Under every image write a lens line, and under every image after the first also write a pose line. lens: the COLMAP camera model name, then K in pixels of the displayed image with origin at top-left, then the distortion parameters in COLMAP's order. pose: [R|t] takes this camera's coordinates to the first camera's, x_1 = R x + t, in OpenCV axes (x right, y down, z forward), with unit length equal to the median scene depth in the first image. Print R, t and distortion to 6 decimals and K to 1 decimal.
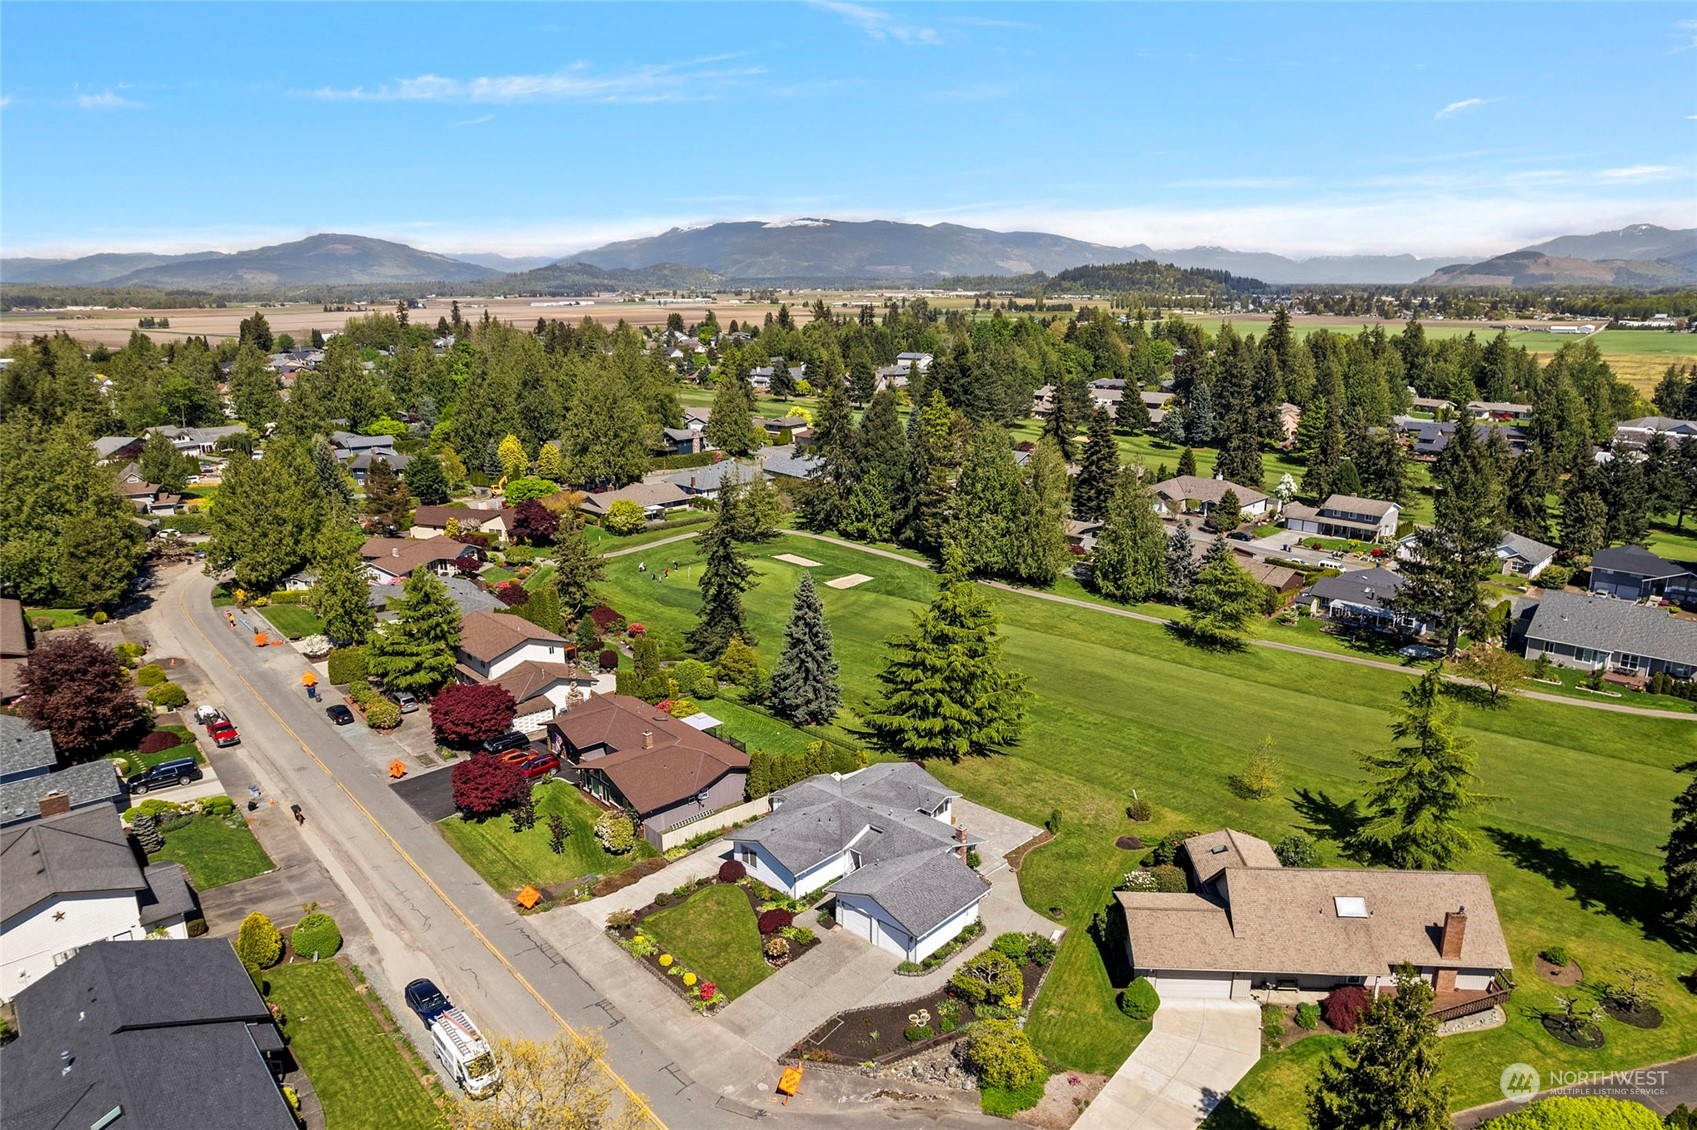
lens RADIAL K [[1101.3, 0, 848.5], [0, 1101.3, 565.0], [0, 0, 1]] dist [-0.068621, 0.061238]
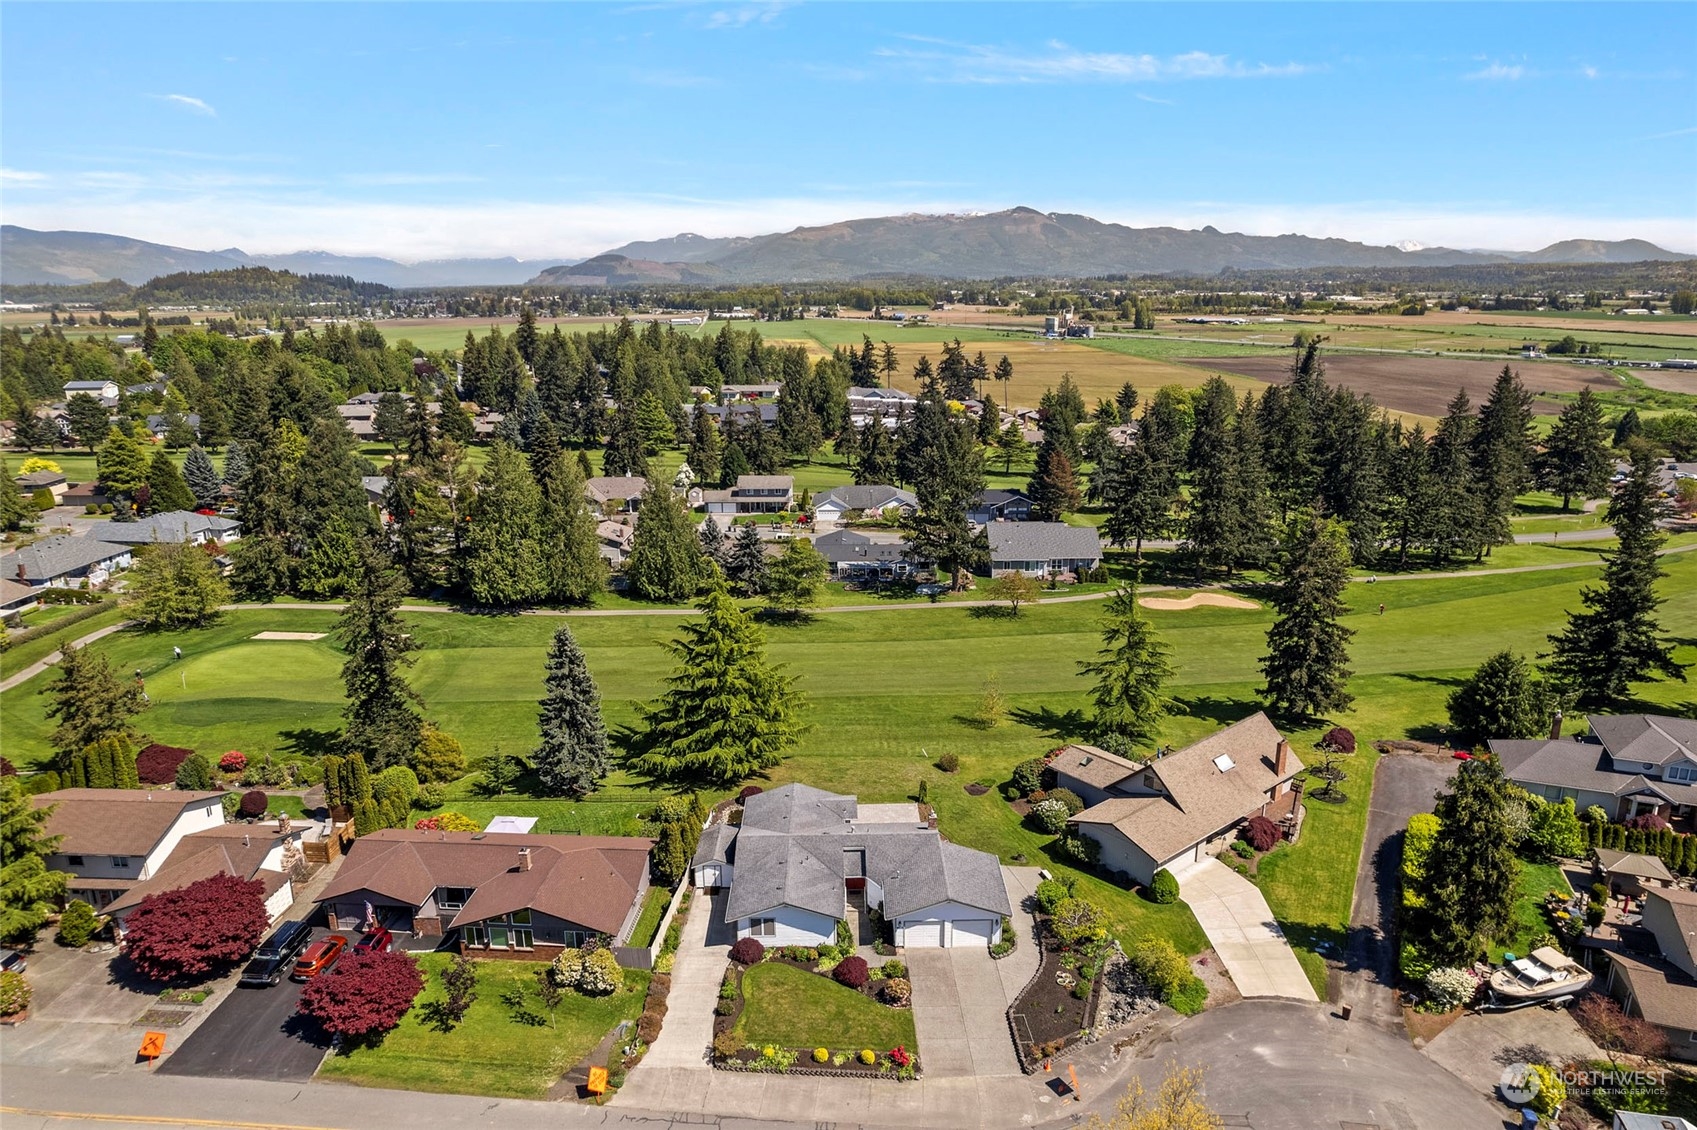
lens RADIAL K [[1101.3, 0, 848.5], [0, 1101.3, 565.0], [0, 0, 1]] dist [-0.068621, 0.061238]
pose [[0.719834, -0.177536, 0.671059, -0.227518], [0.179760, 0.981438, 0.066824, -0.028723], [-0.670466, 0.072527, 0.738387, 0.101238]]
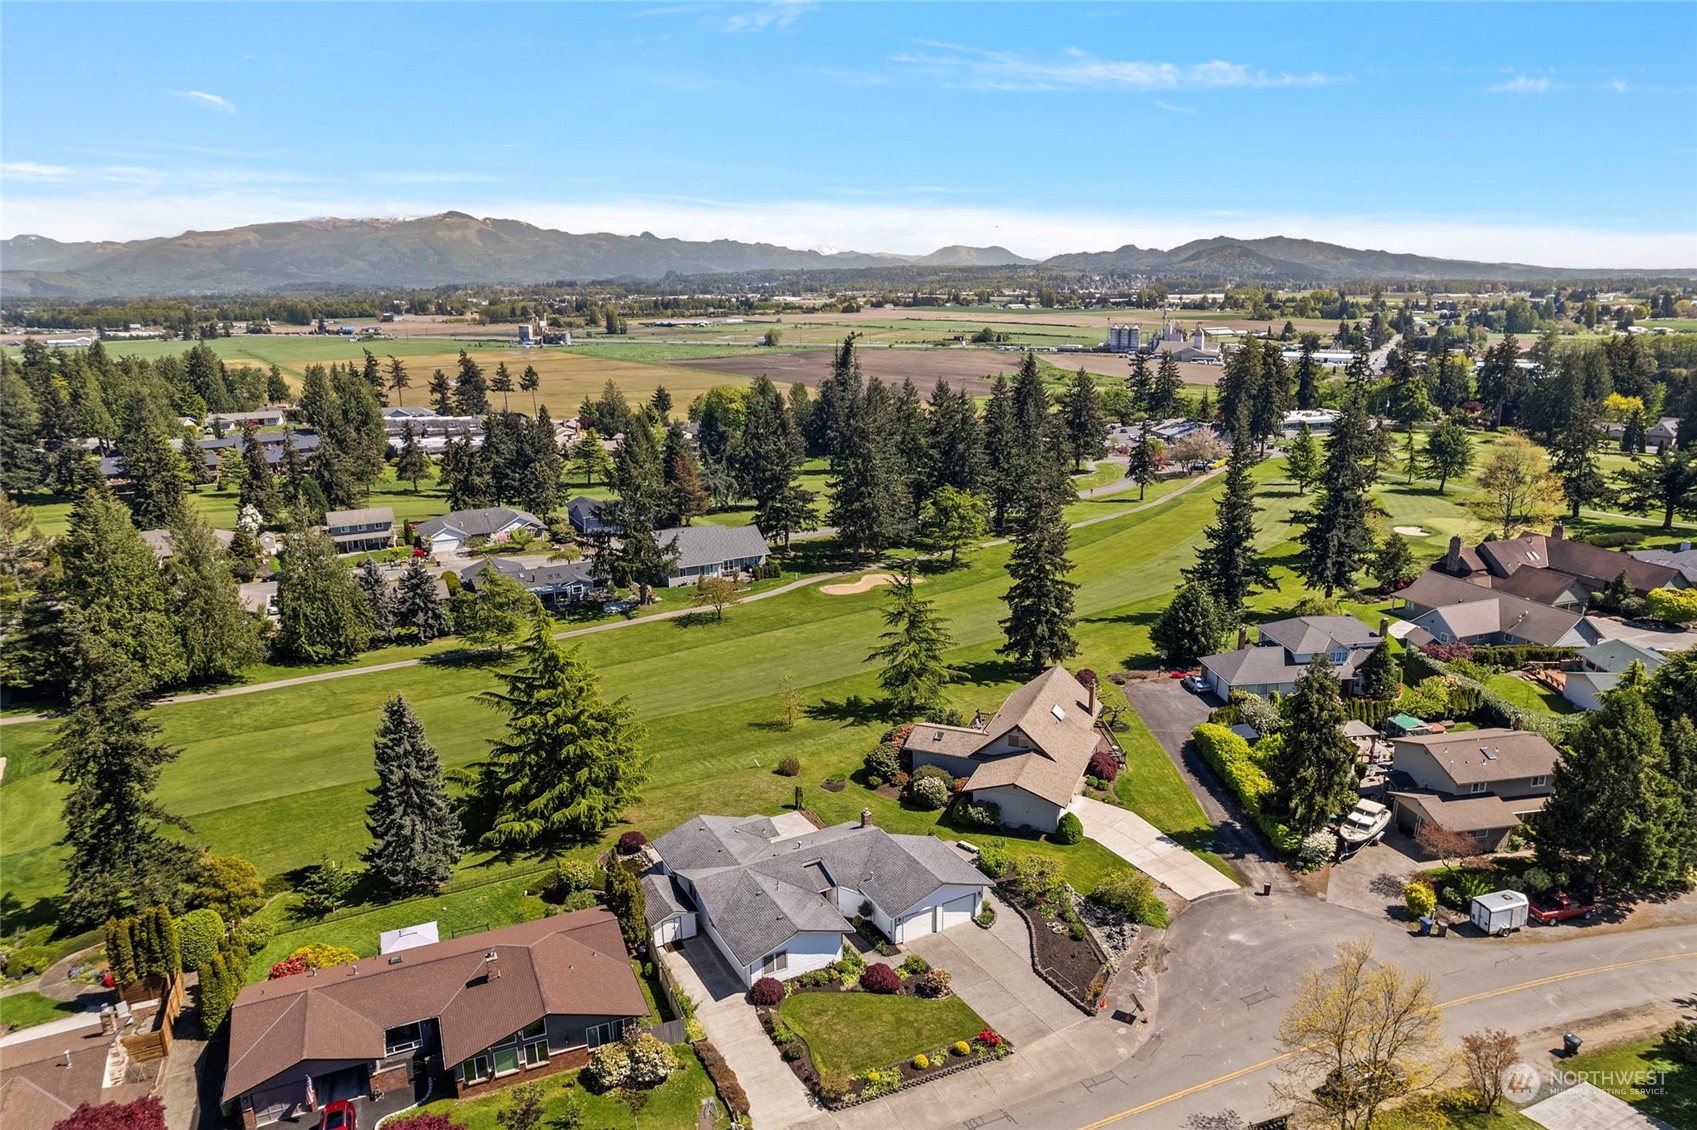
lens RADIAL K [[1112.5, 0, 848.5], [0, 1112.5, 565.0], [0, 0, 1]] dist [-0.073127, 0.070844]
pose [[0.307065, -0.238551, 0.921306, -0.304786], [0.250530, 0.954191, 0.163566, -0.060300], [-0.918121, 0.180589, 0.352763, 0.225284]]
